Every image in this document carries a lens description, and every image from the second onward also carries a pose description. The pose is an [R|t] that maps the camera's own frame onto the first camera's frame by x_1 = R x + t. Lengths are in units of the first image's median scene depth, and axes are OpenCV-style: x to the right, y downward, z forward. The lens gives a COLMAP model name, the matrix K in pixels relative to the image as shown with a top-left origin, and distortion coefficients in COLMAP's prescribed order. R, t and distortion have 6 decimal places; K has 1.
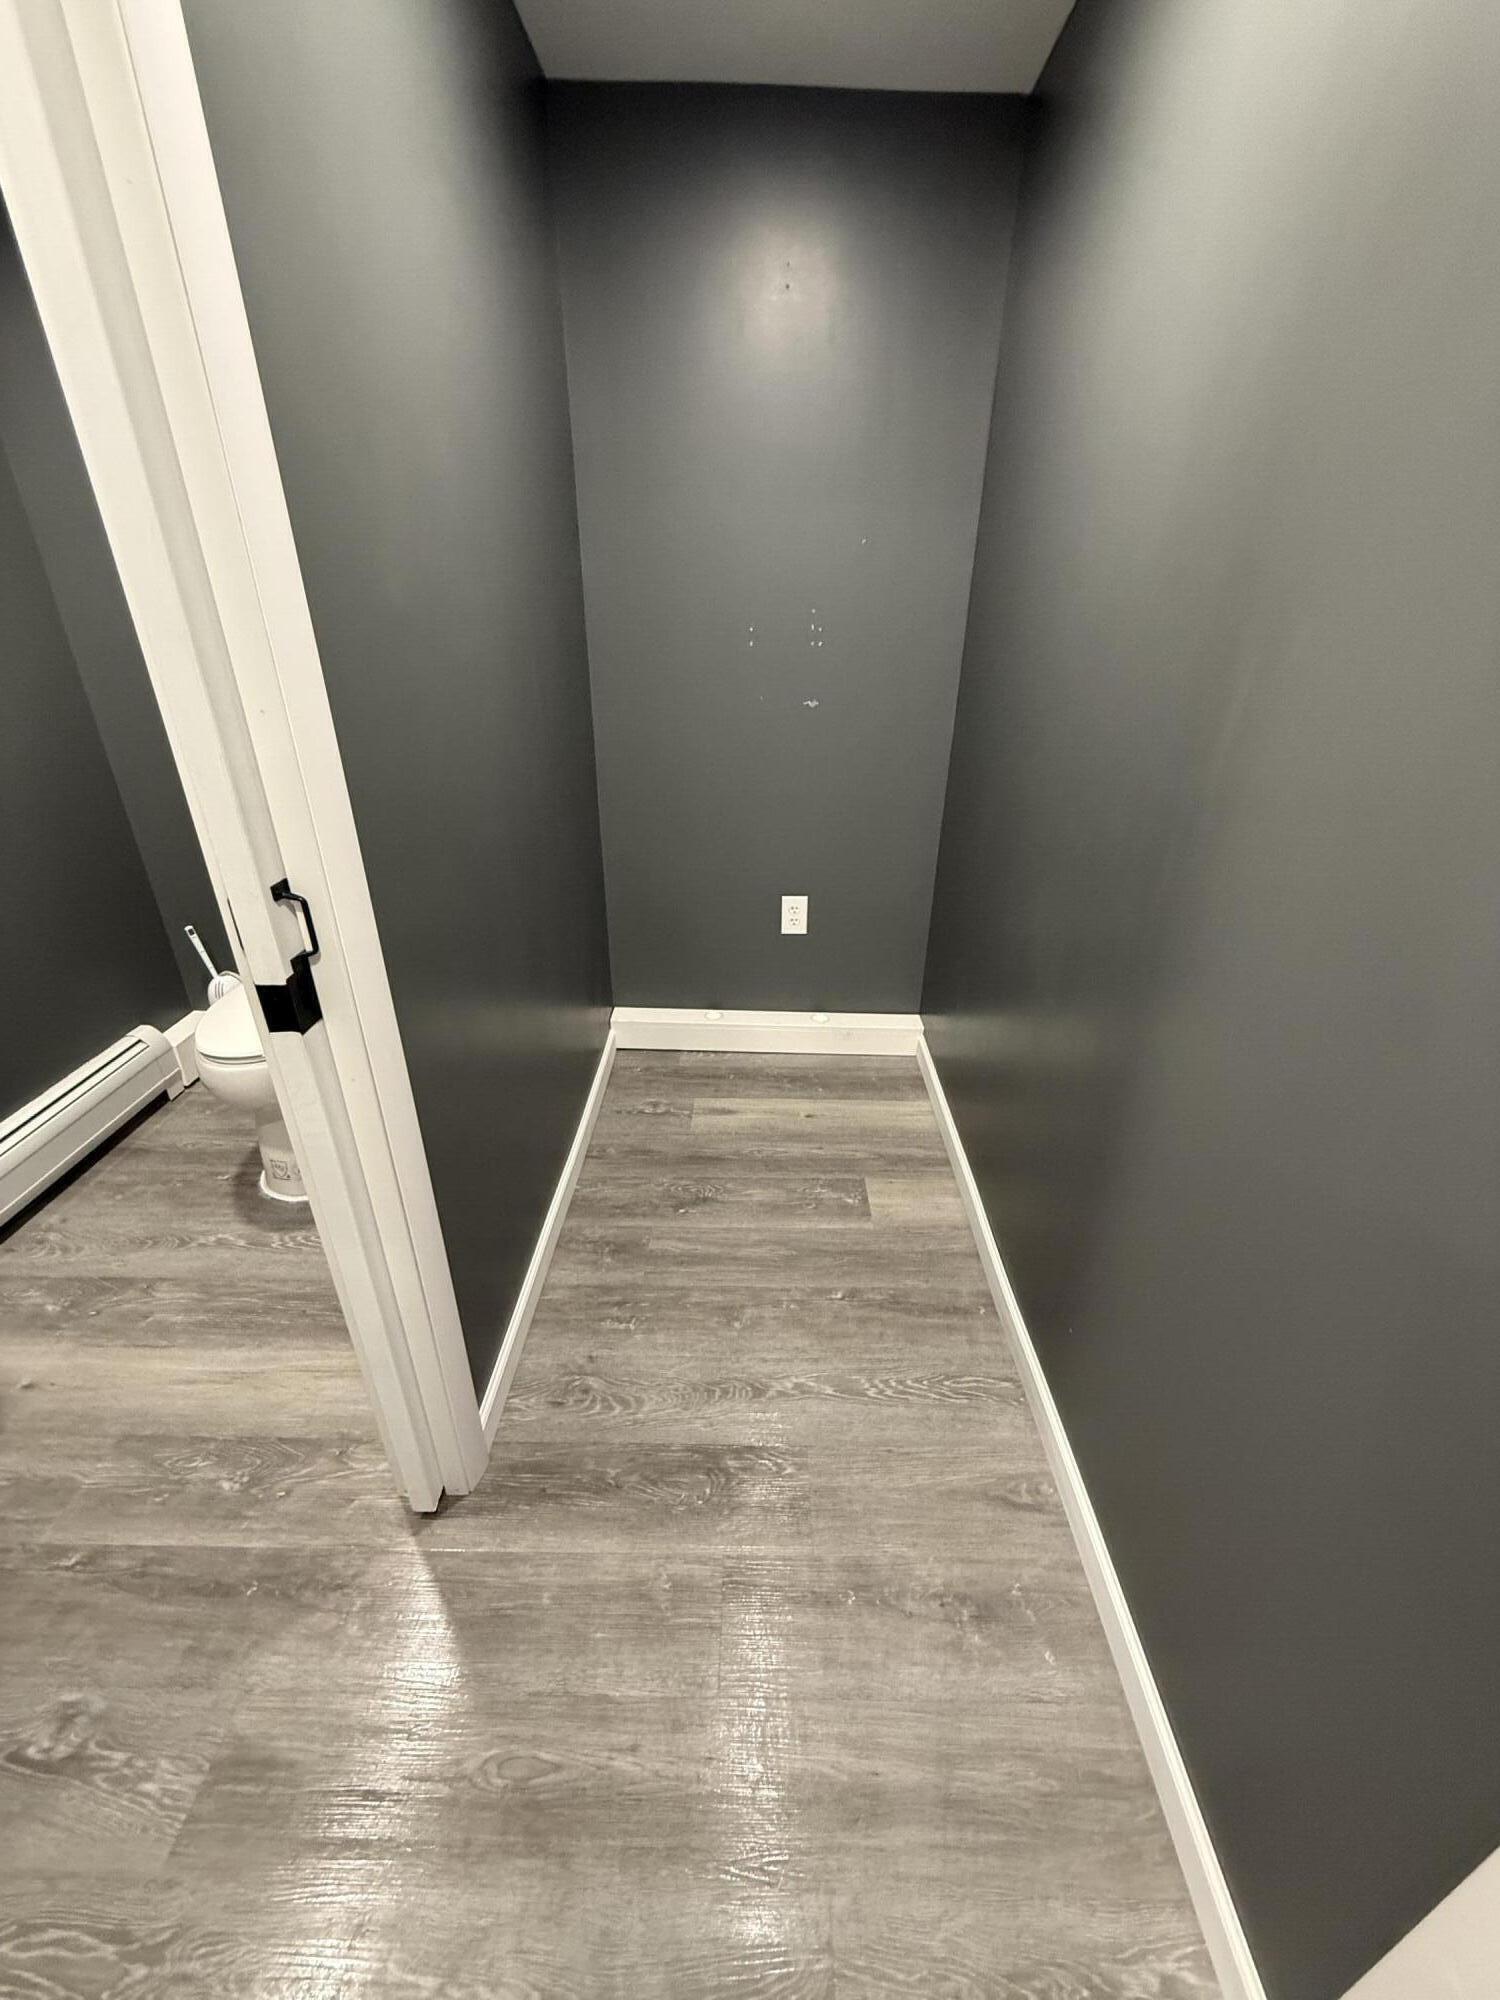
lens RADIAL K [[794.7, 0, 752.3], [0, 794.7, 997.8], [0, 0, 1]] dist [-0.000874, 0.000227]
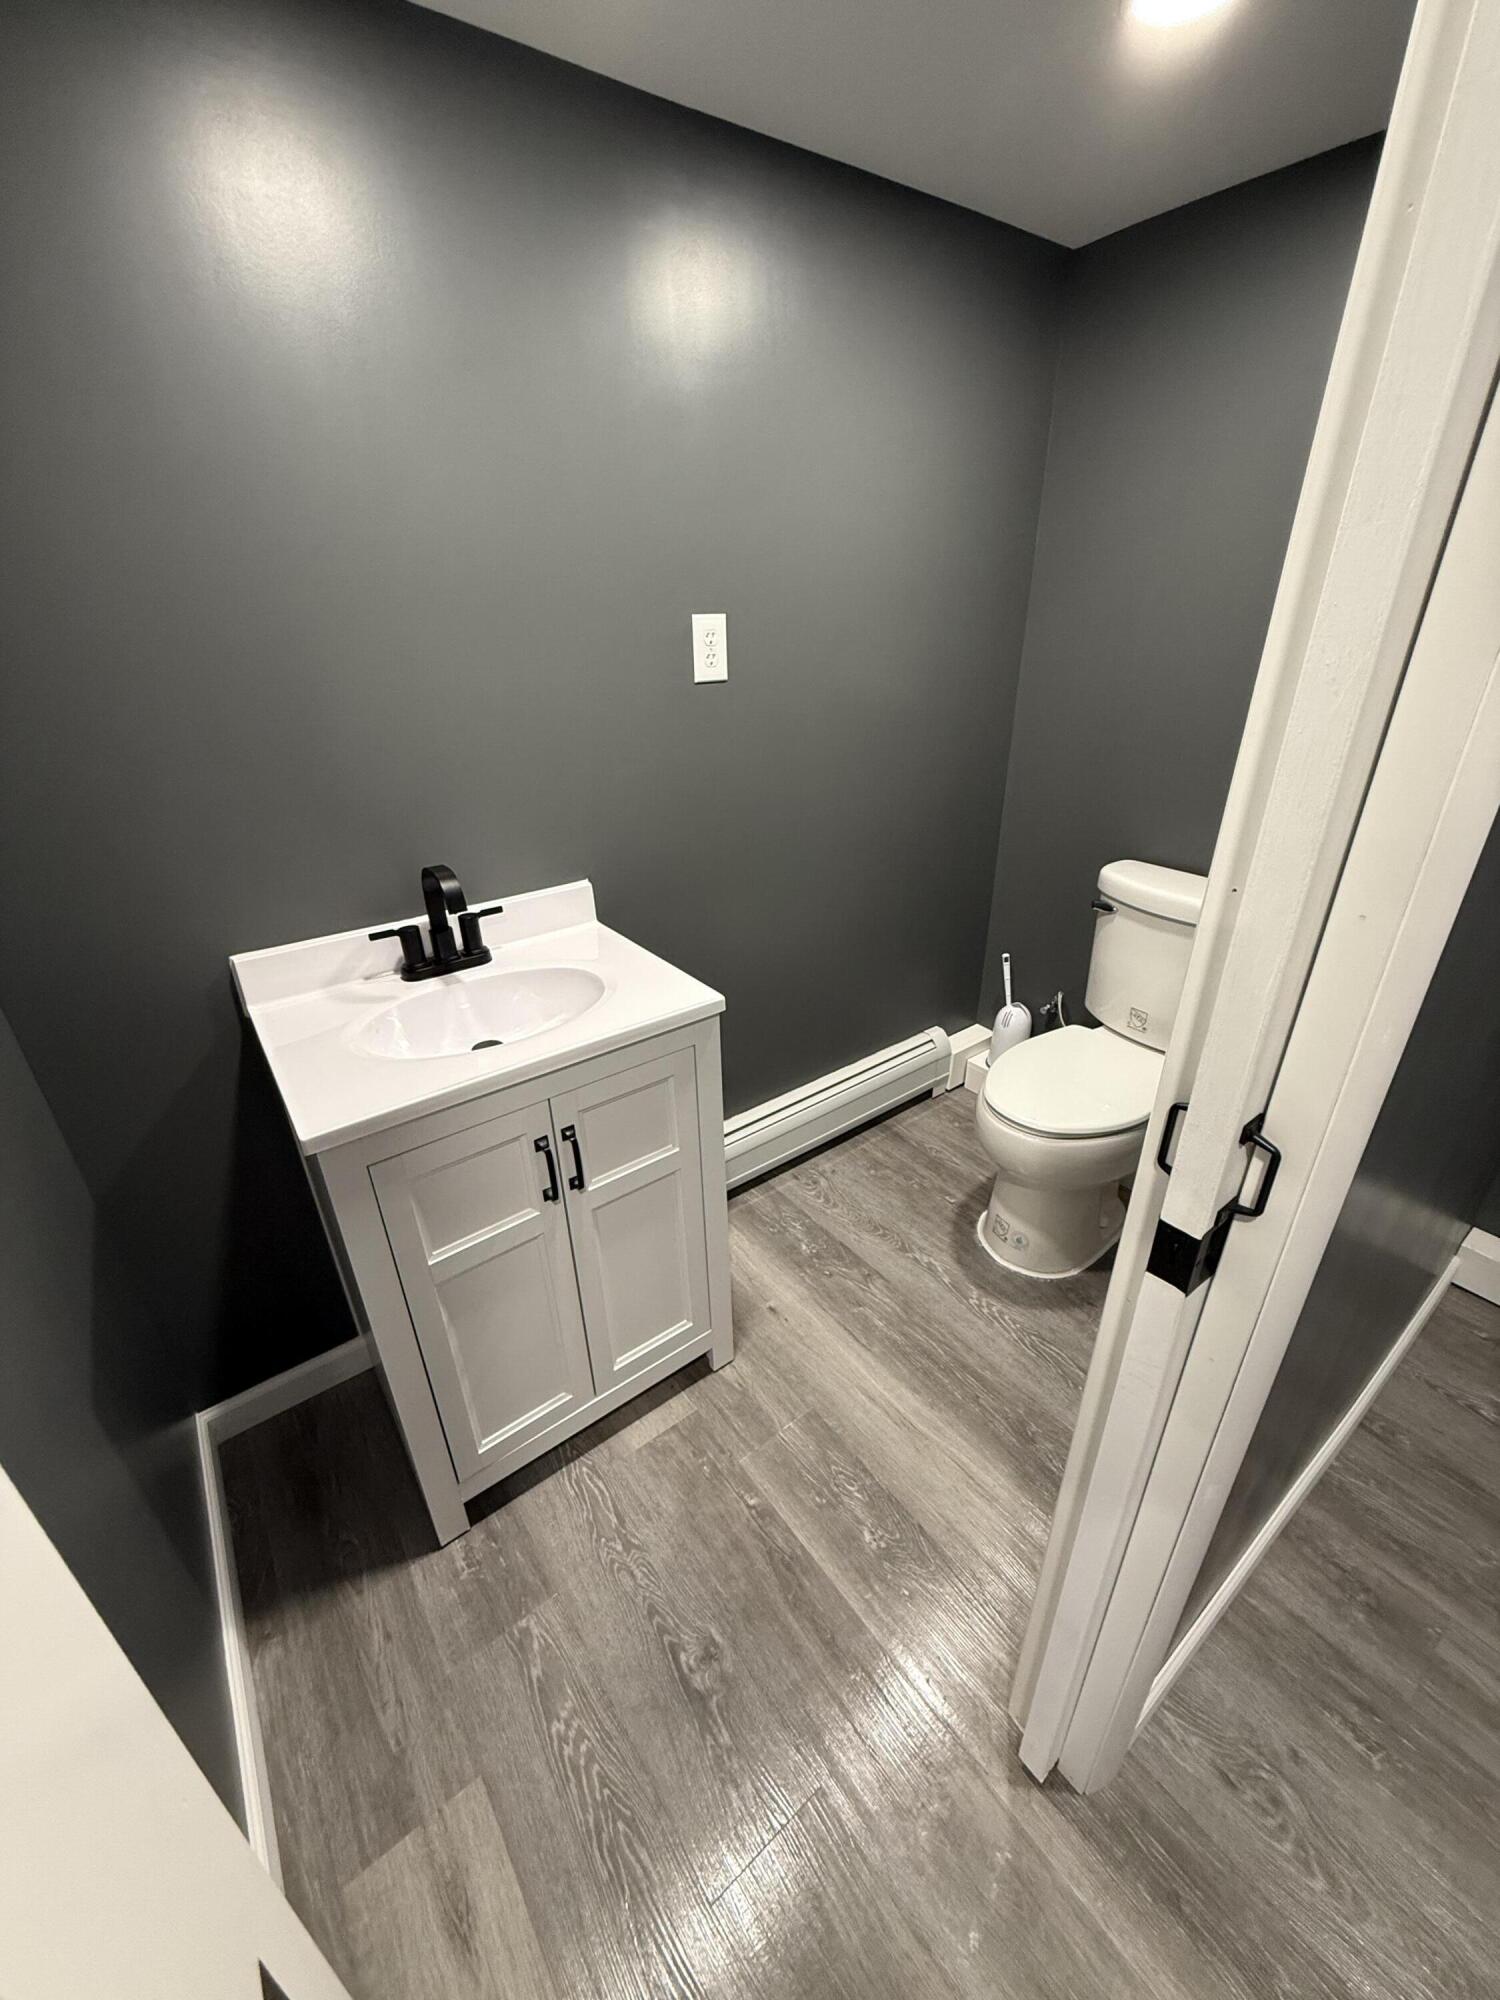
lens RADIAL K [[794.7, 0, 747.2], [0, 794.7, 986.8], [0, 0, 1]] dist [-0.000874, 0.000227]
pose [[0.609950, 0.320423, -0.724769, -0.180620], [-0.331400, 0.933927, 0.133994, -0.095514], [0.719816, 0.158458, 0.675837, 0.066595]]
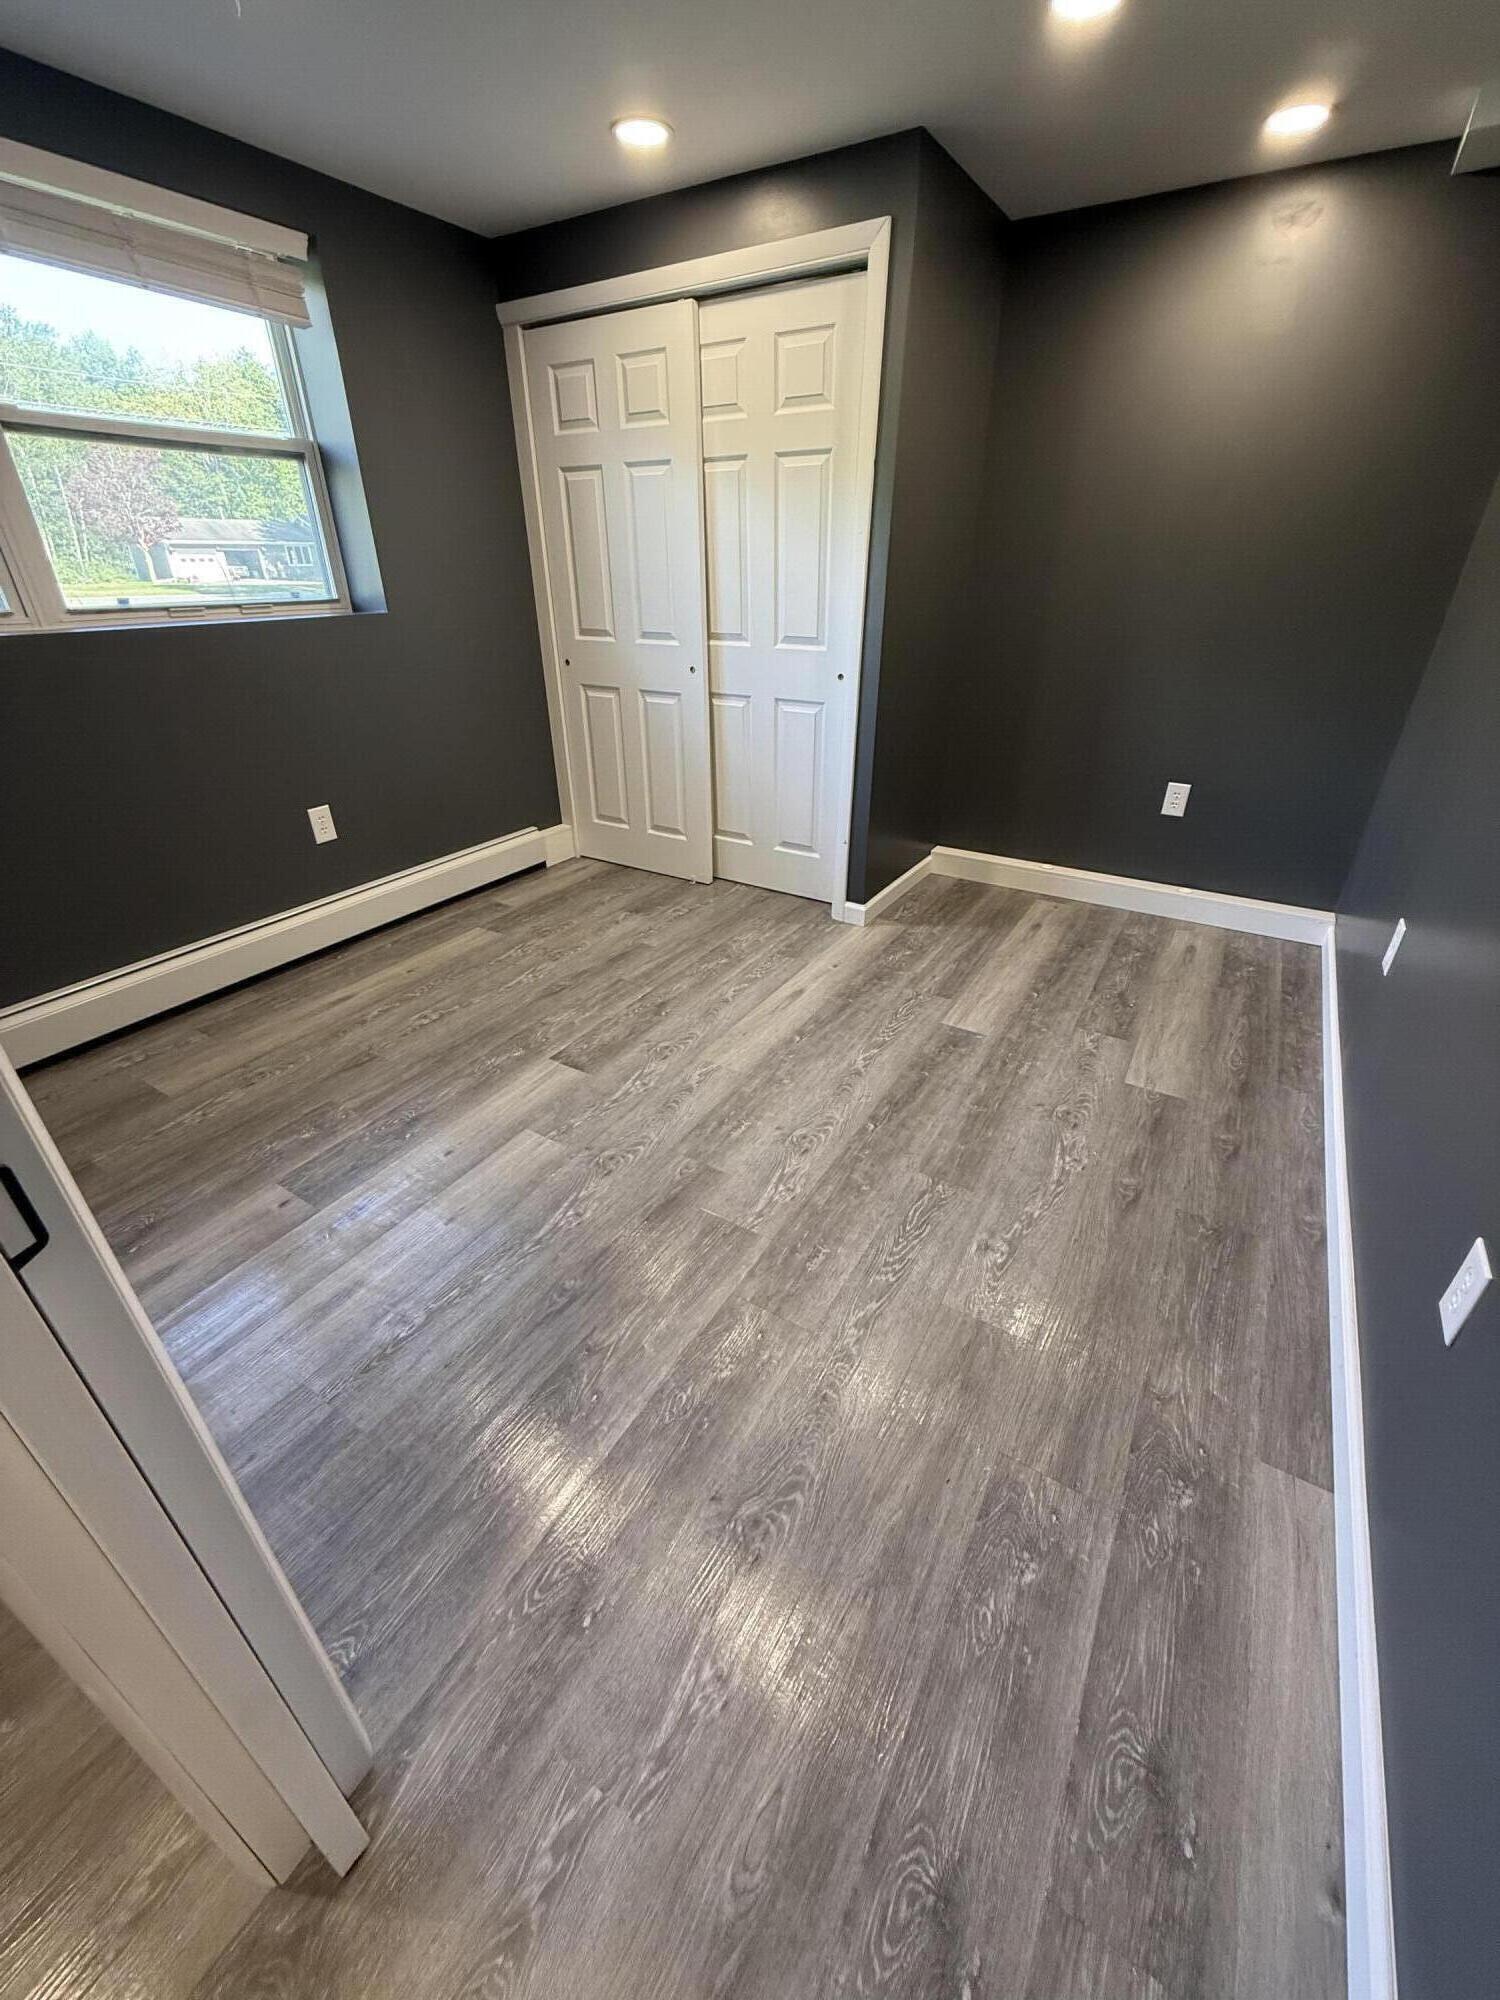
lens RADIAL K [[794.7, 0, 753.3], [0, 794.7, 998.4], [0, 0, 1]] dist [-0.000874, 0.000227]
pose [[0.502687, -0.426557, 0.751901, -1.224338], [0.407313, 0.884056, 0.229218, -0.055186], [-0.762497, 0.191034, 0.618145, 0.160452]]
